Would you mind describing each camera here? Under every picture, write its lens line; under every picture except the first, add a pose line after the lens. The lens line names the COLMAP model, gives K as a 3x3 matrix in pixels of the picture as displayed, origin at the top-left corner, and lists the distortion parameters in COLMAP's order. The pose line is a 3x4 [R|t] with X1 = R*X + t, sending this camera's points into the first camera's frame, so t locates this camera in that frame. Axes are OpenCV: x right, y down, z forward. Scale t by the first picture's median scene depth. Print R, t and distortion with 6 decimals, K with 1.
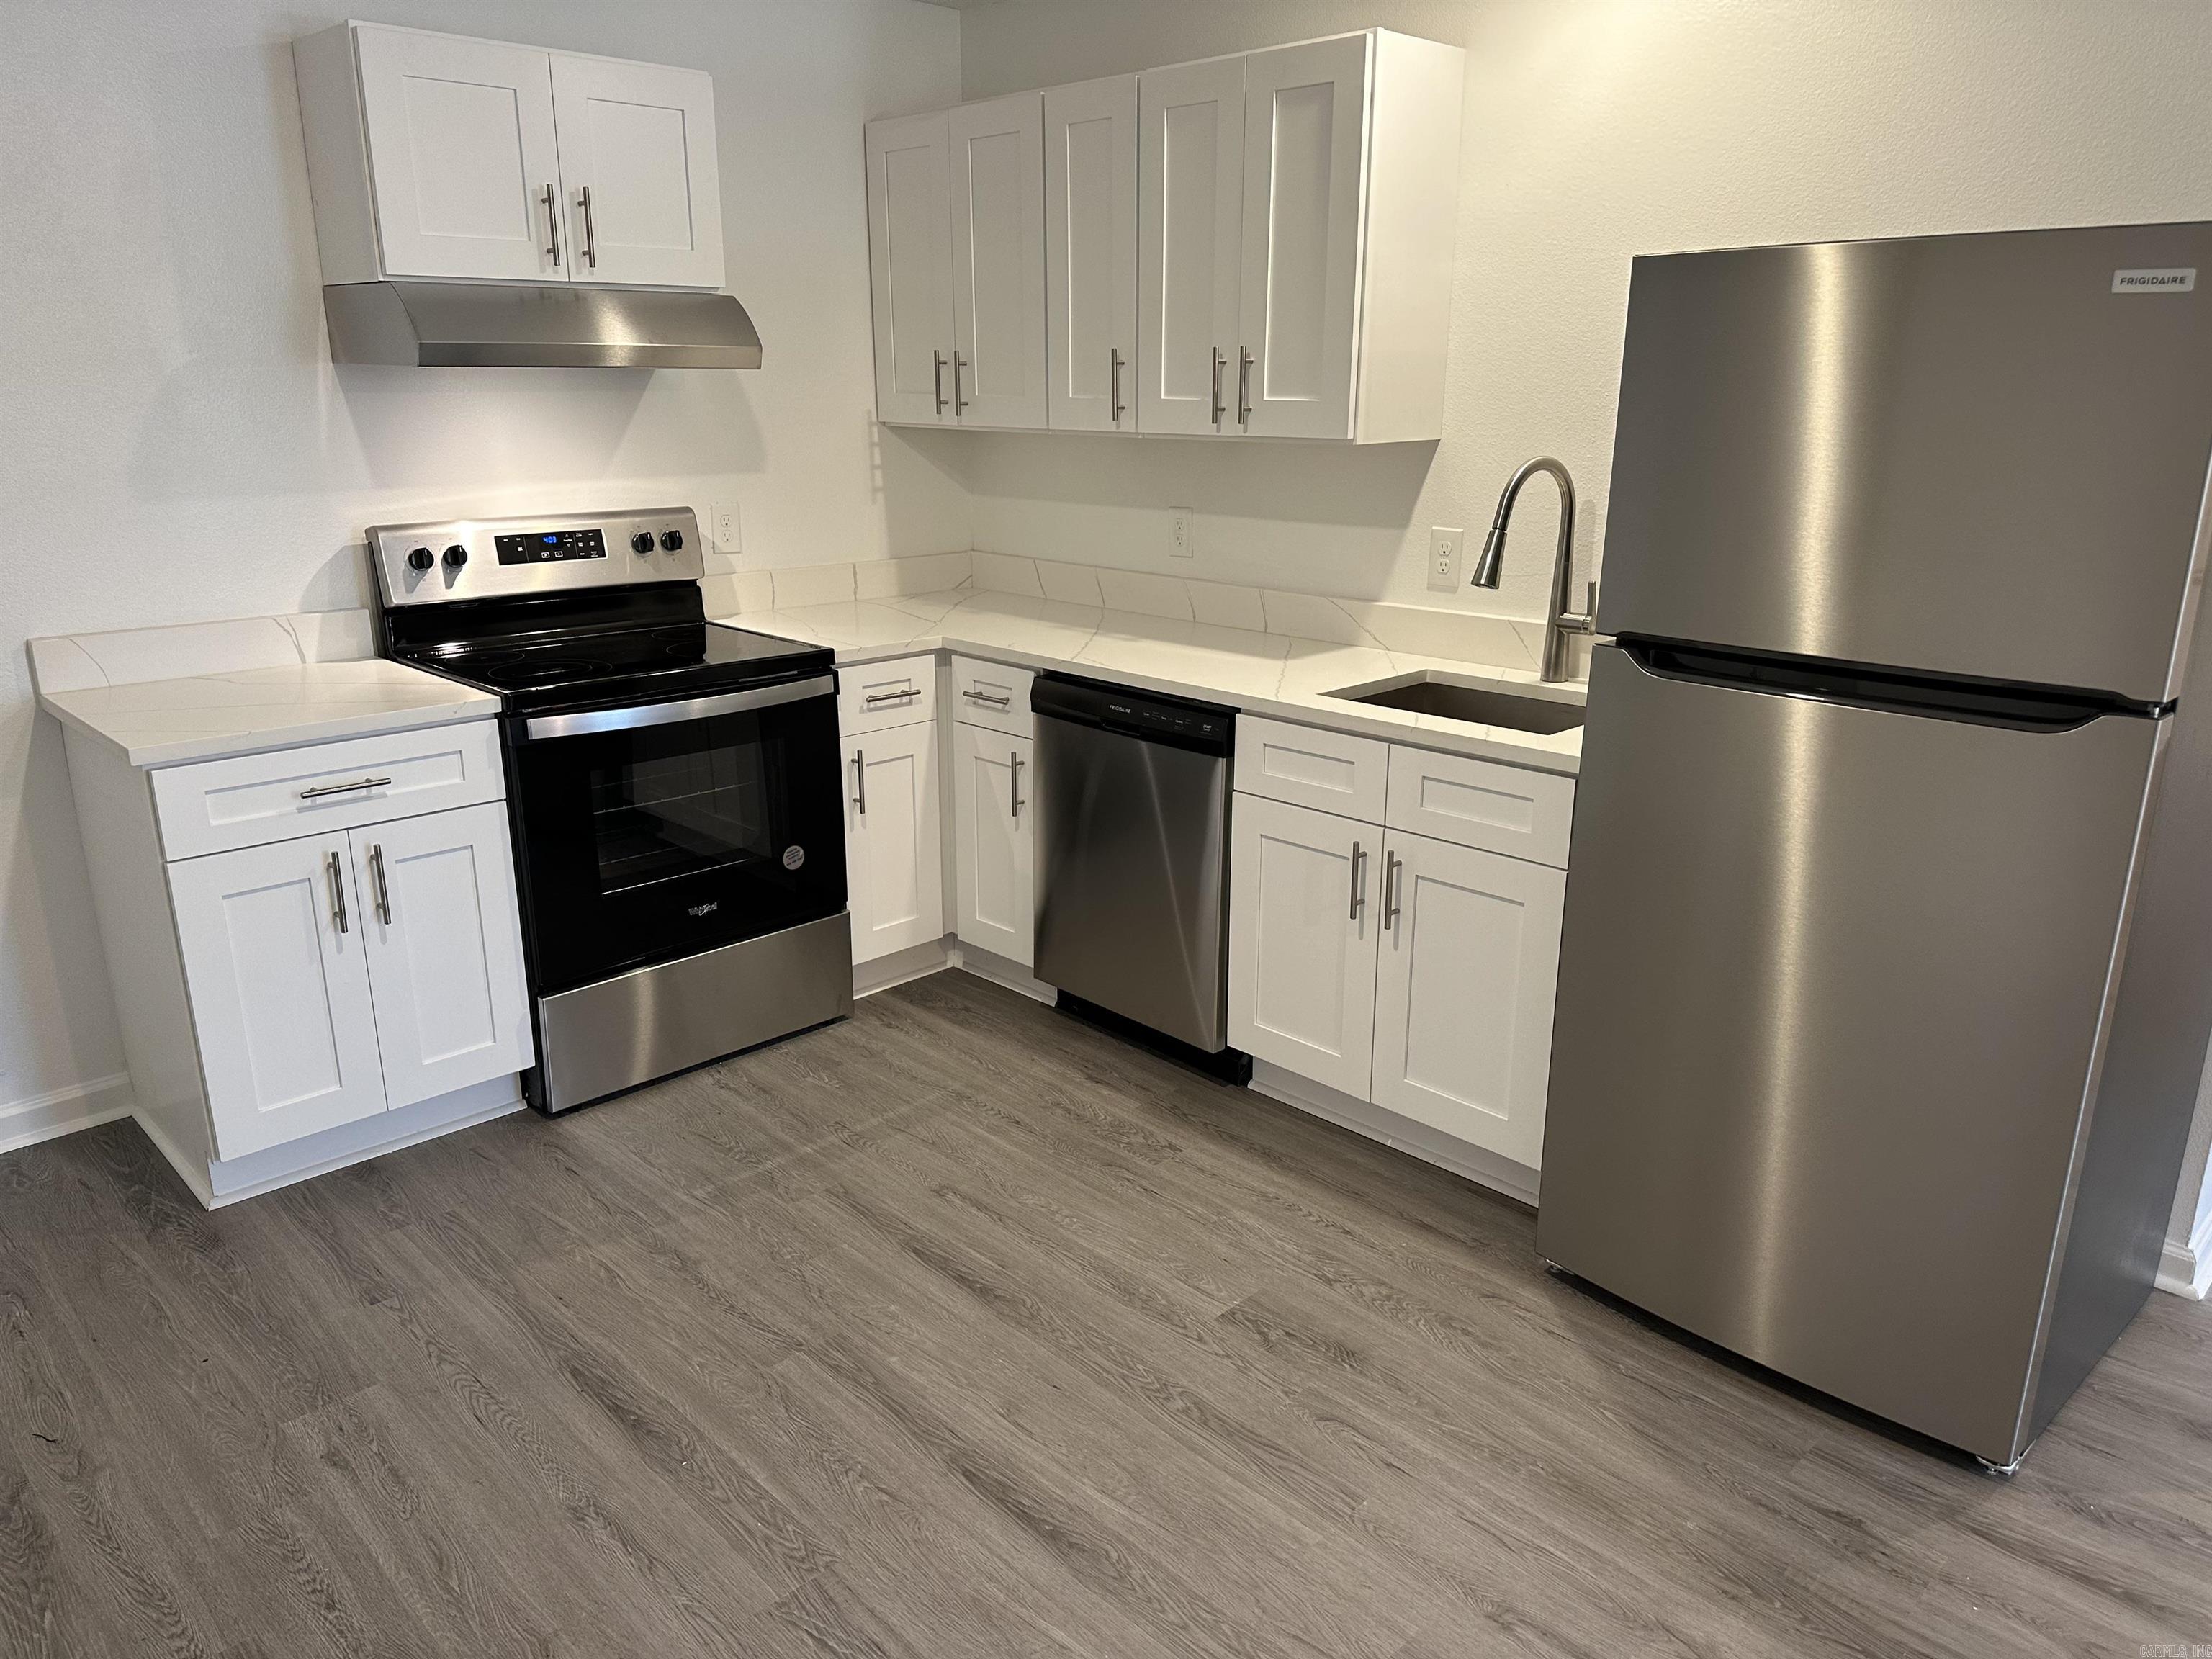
lens RADIAL K [[1553.6, 0, 1134.1], [0, 1553.6, 829.1], [0, 0, 1]] dist [0.032527, -0.037539]
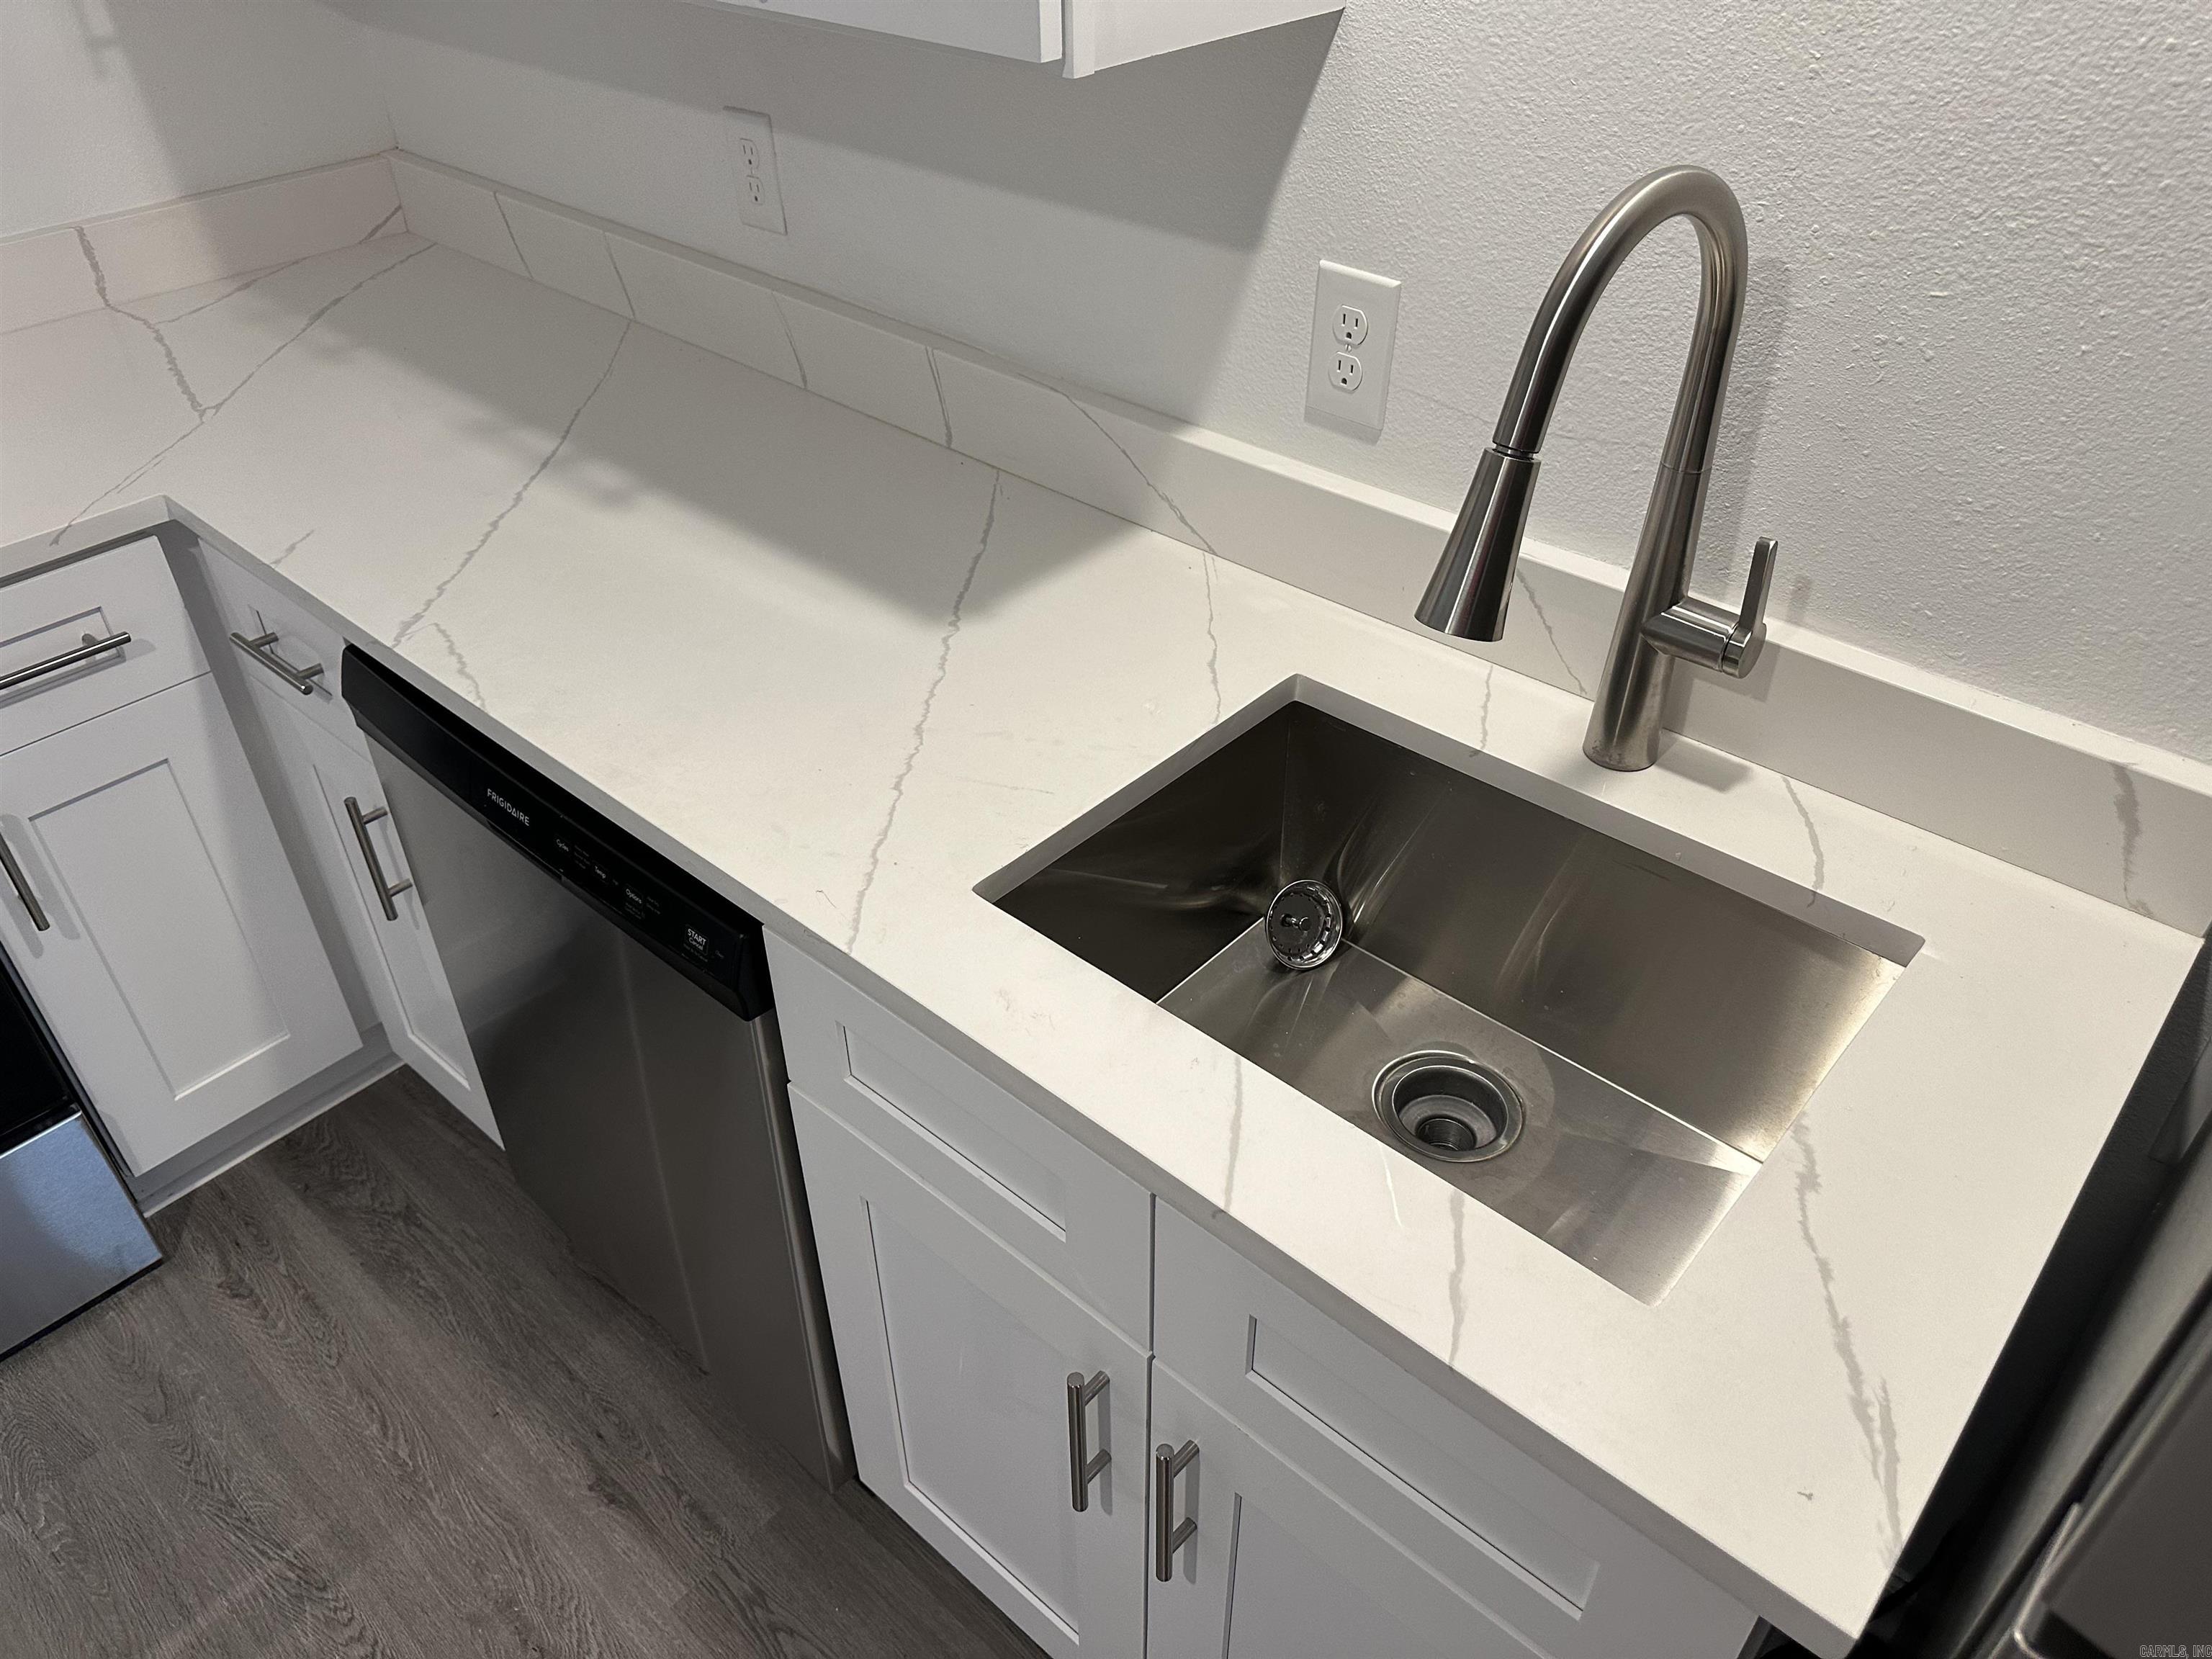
lens RADIAL K [[1553.6, 0, 1133.2], [0, 1553.6, 837.2], [0, 0, 1]] dist [0.032527, -0.037539]
pose [[0.997633, -0.043847, 0.052973, 0.119602], [0.021959, 0.933142, 0.358836, -0.197469], [-0.065165, -0.356823, 0.931896, 0.595786]]
